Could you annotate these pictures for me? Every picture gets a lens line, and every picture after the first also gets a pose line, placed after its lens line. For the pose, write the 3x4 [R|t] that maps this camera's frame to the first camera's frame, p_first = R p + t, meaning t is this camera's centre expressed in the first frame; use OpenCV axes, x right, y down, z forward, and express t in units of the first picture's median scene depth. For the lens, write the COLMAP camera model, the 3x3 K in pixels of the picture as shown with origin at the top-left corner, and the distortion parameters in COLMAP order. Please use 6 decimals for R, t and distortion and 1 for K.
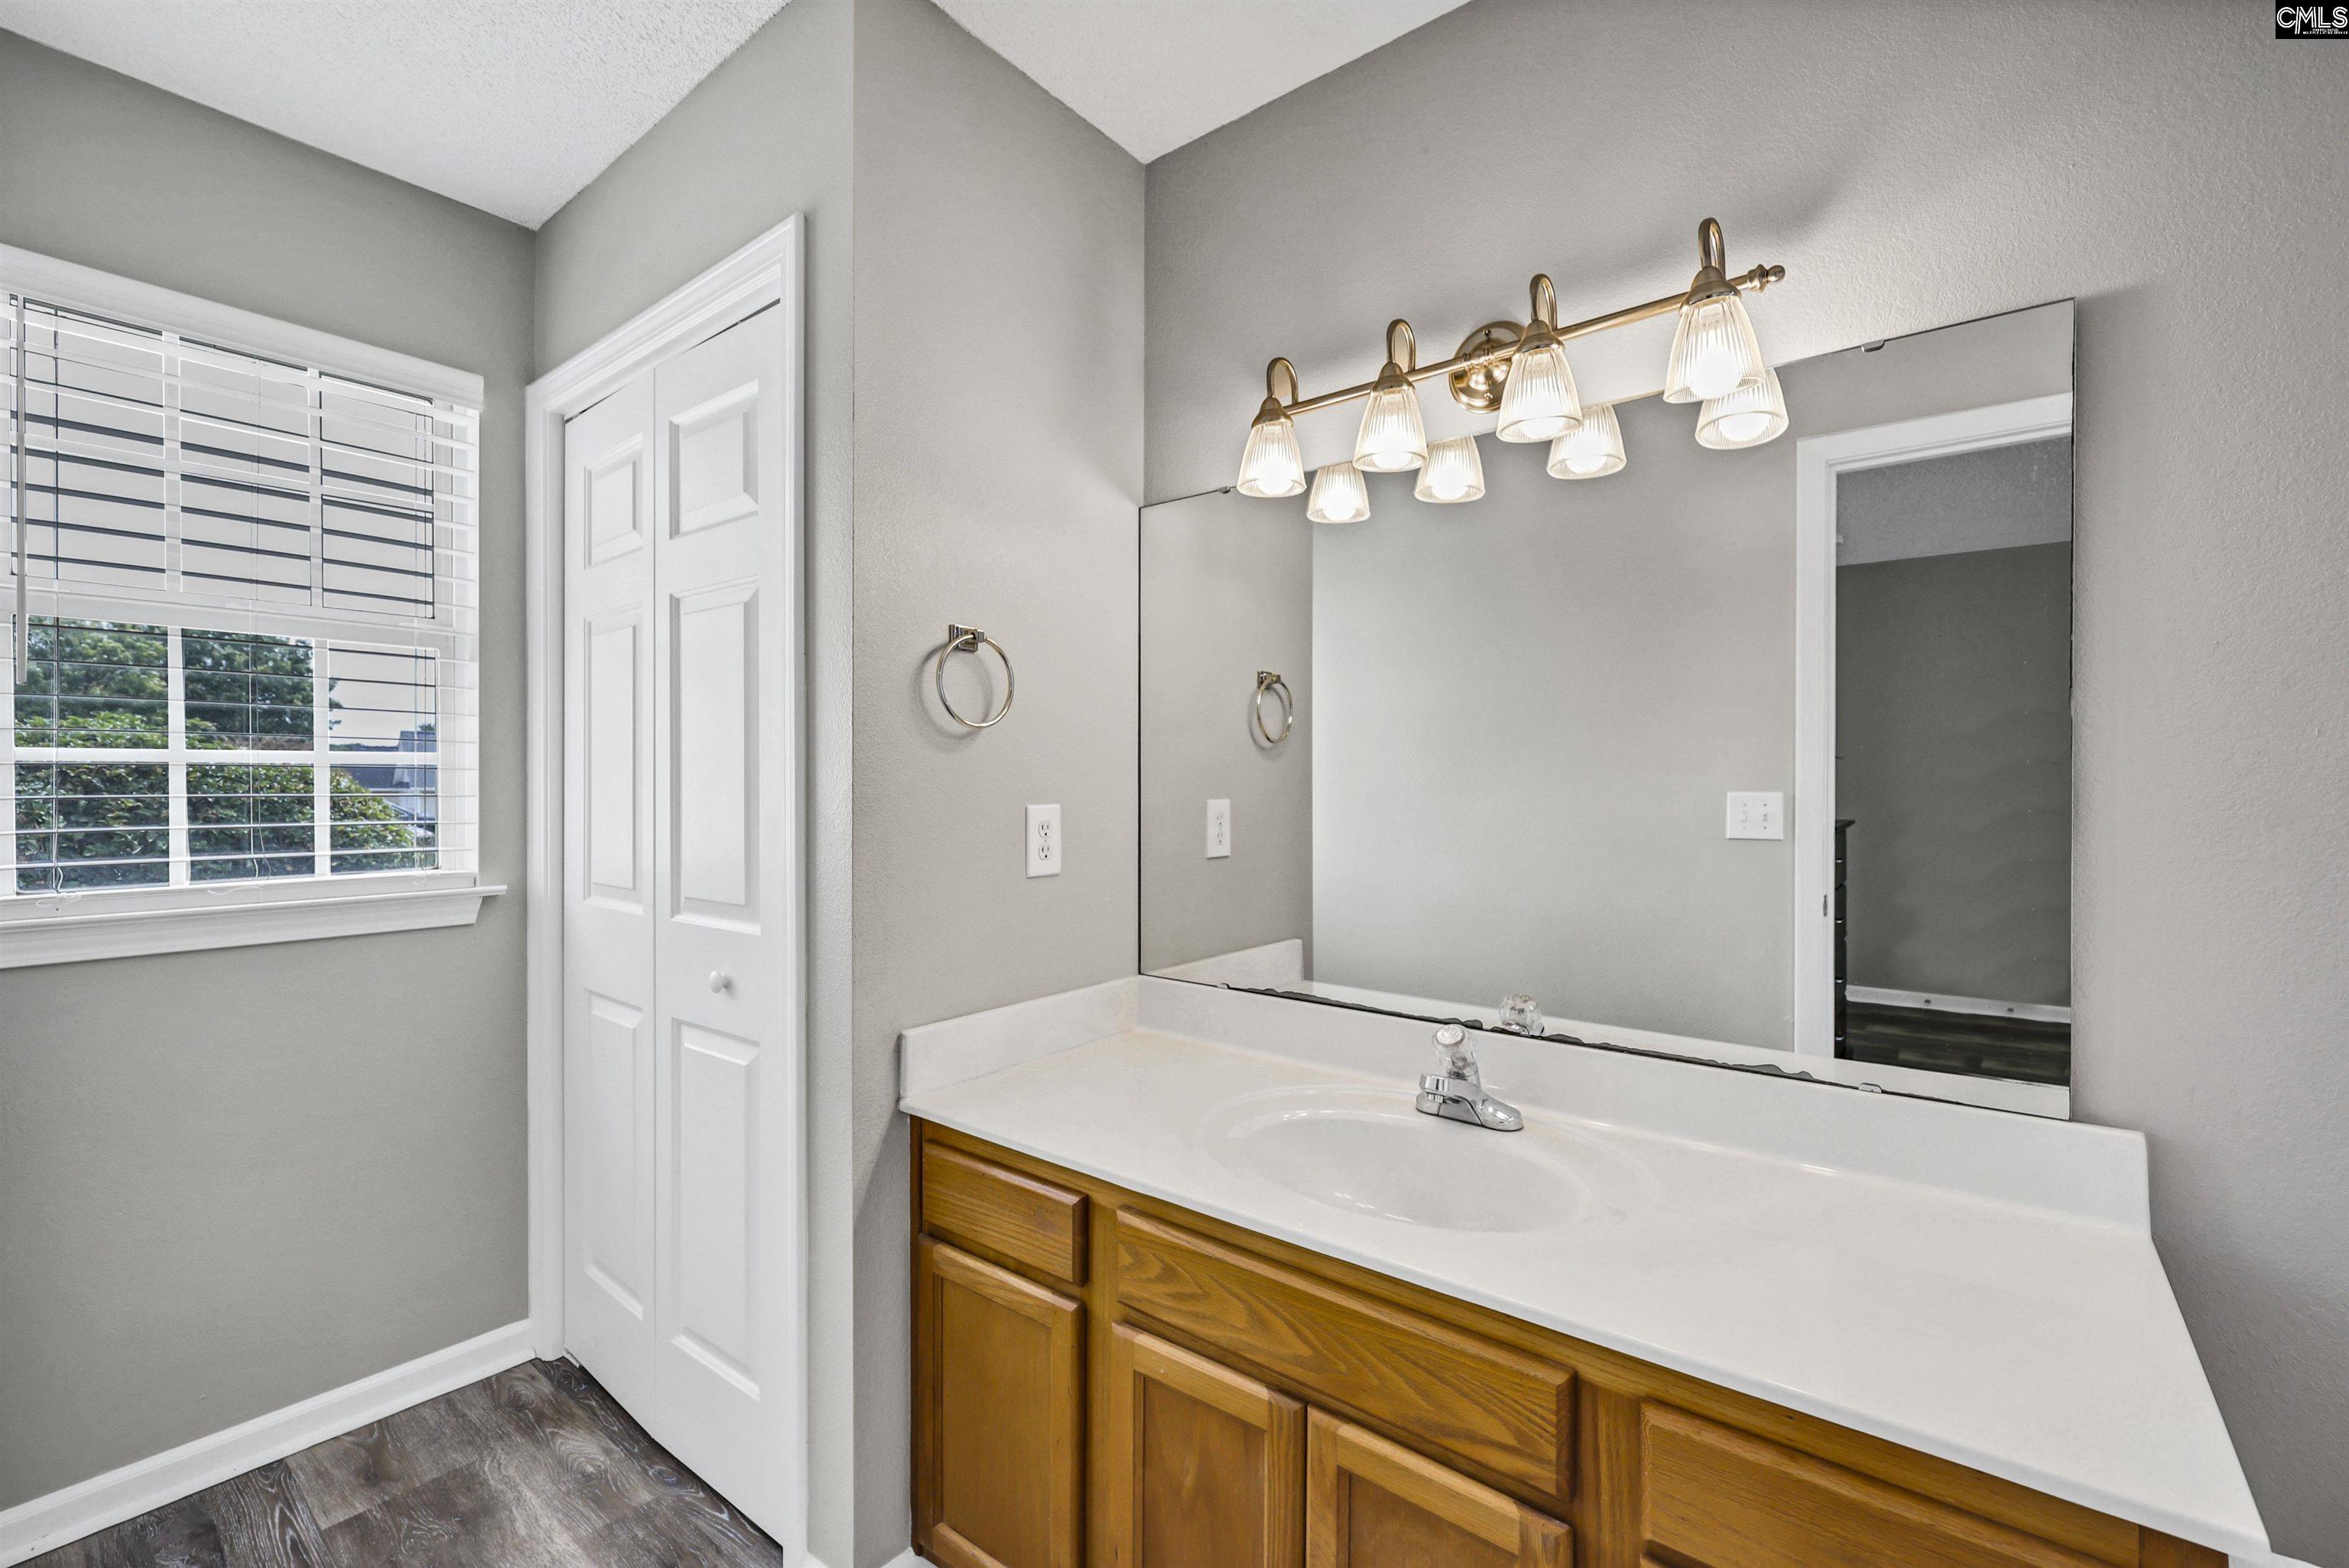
lens RADIAL K [[972.9, 0, 1175.9], [0, 972.9, 855.3], [0, 0, 1]] dist [0.000068, -0.000202]
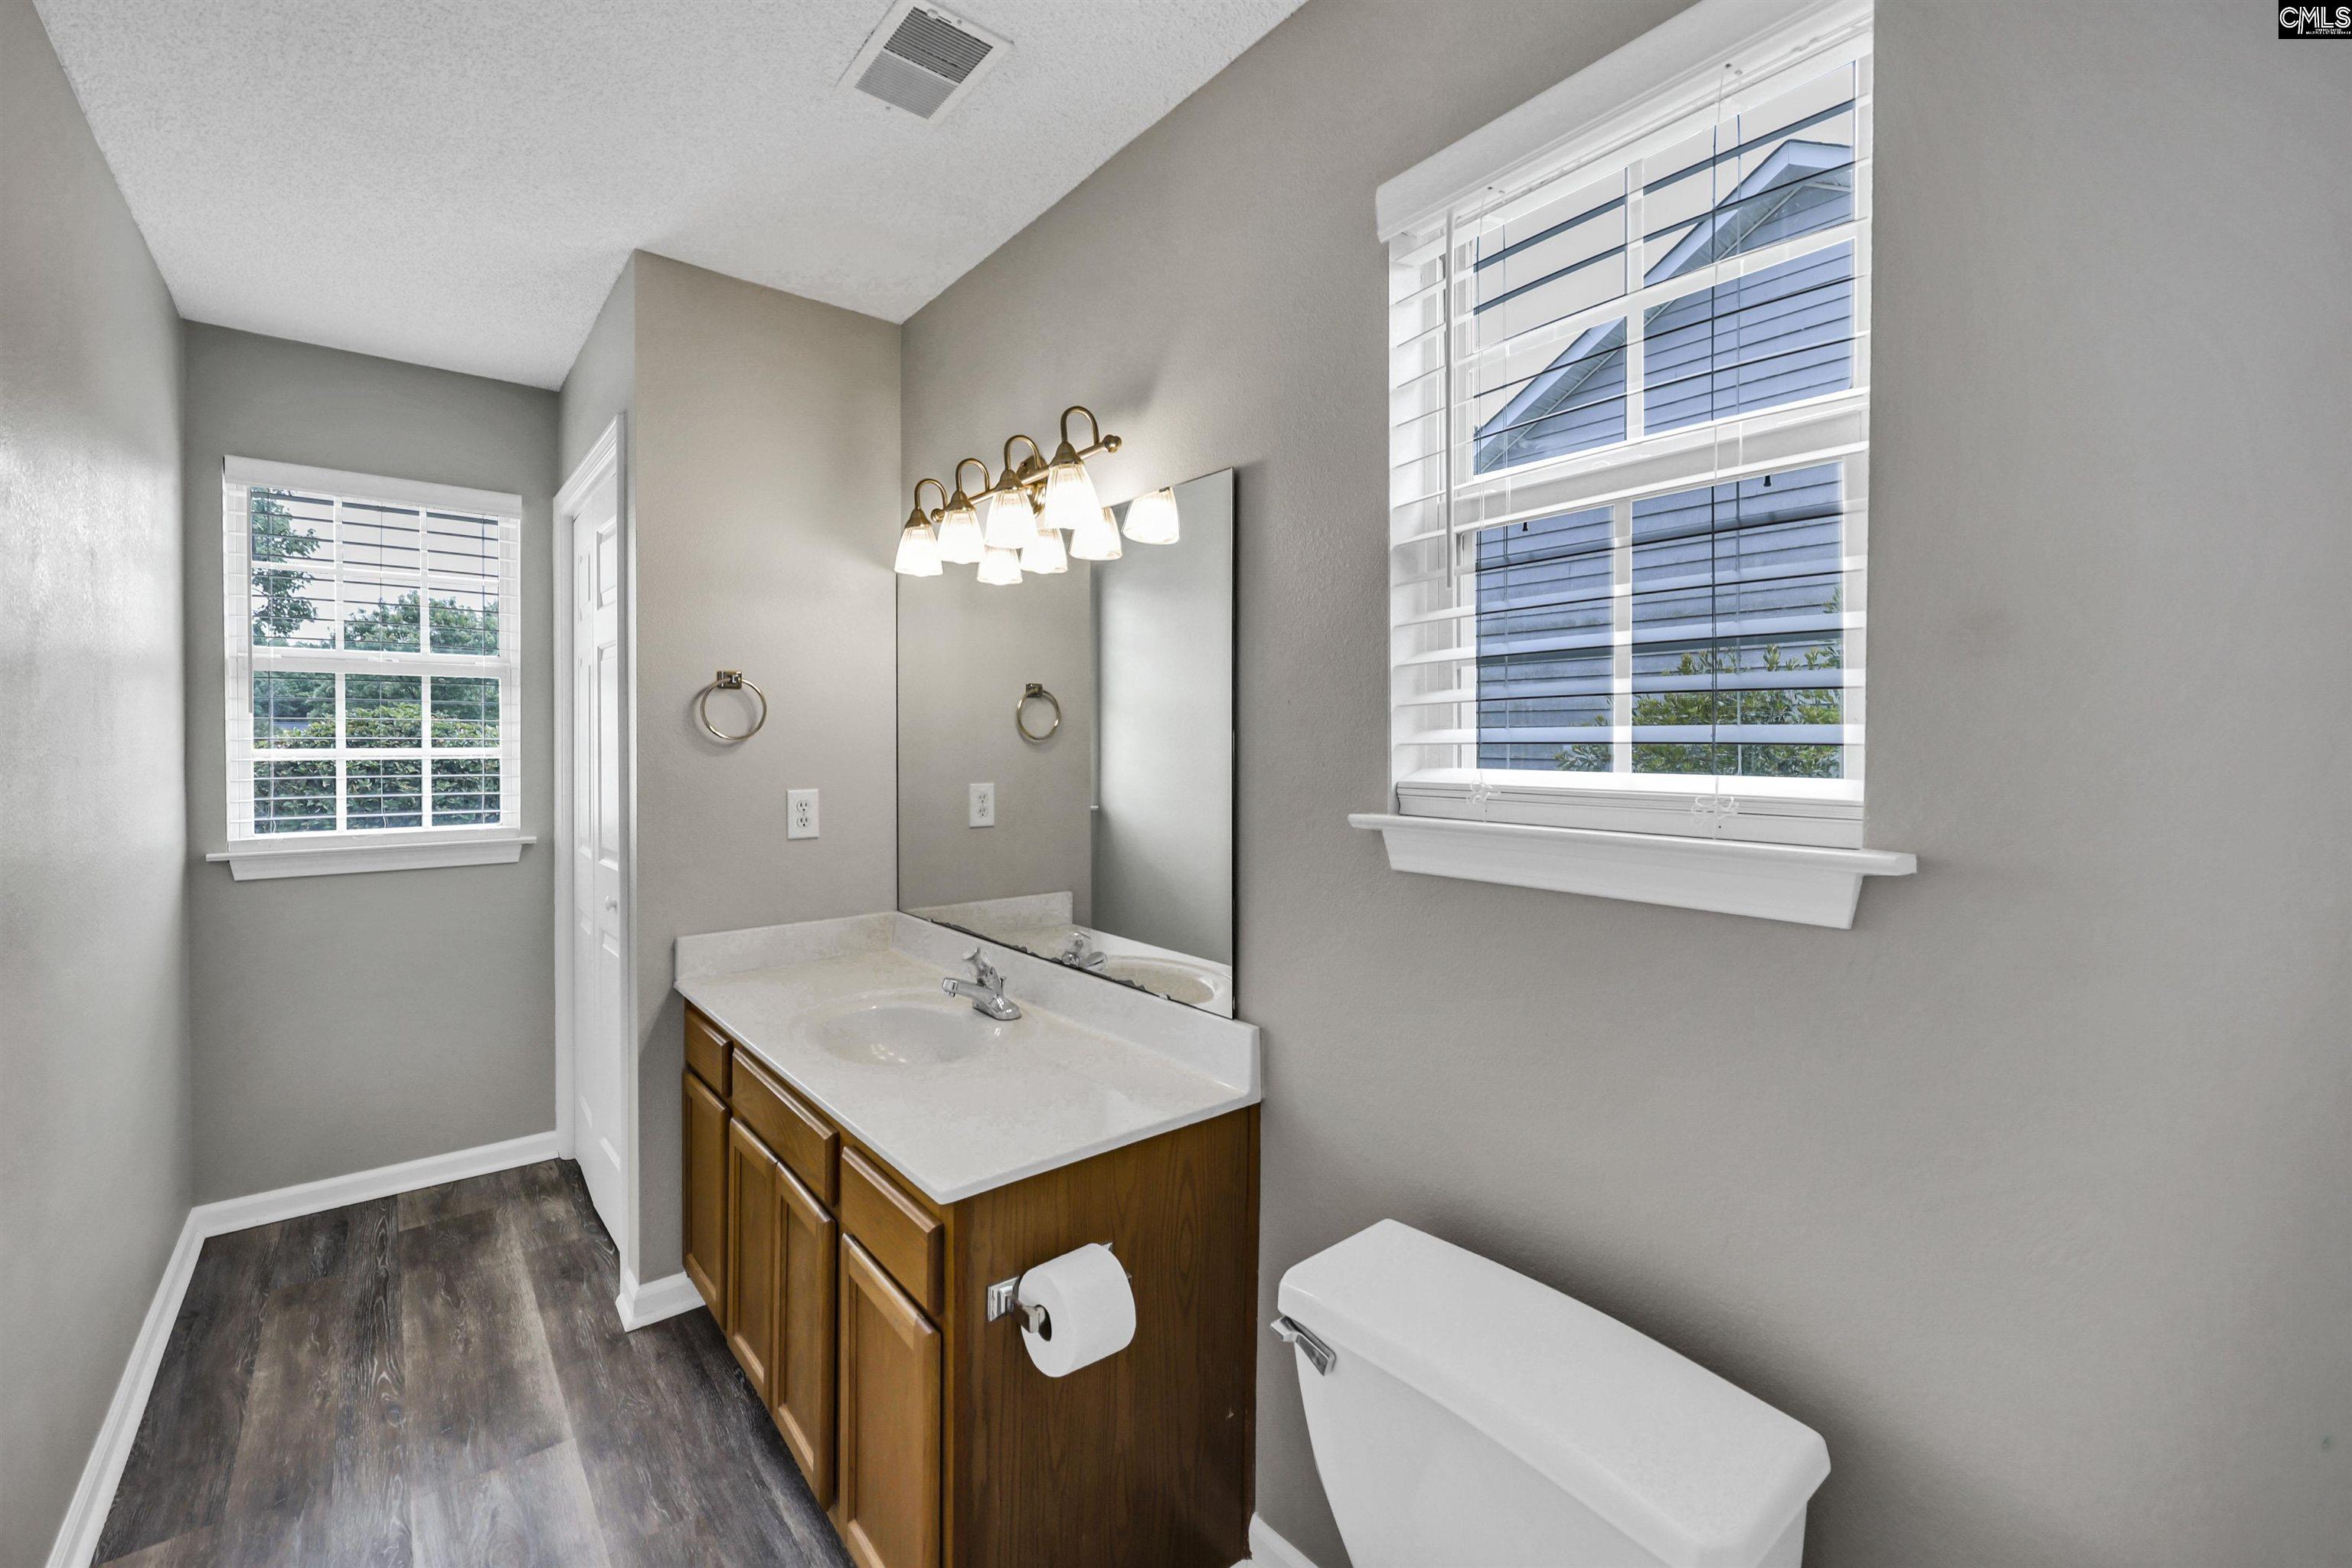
lens RADIAL K [[977.6, 0, 1171.9], [0, 977.6, 824.6], [0, 0, 1]] dist [-0.001165, -0.000064]
pose [[0.975692, 0.018222, -0.218389, 0.670043], [-0.015585, 0.999783, 0.013796, -0.025891], [0.218593, -0.010057, 0.975764, -0.279153]]
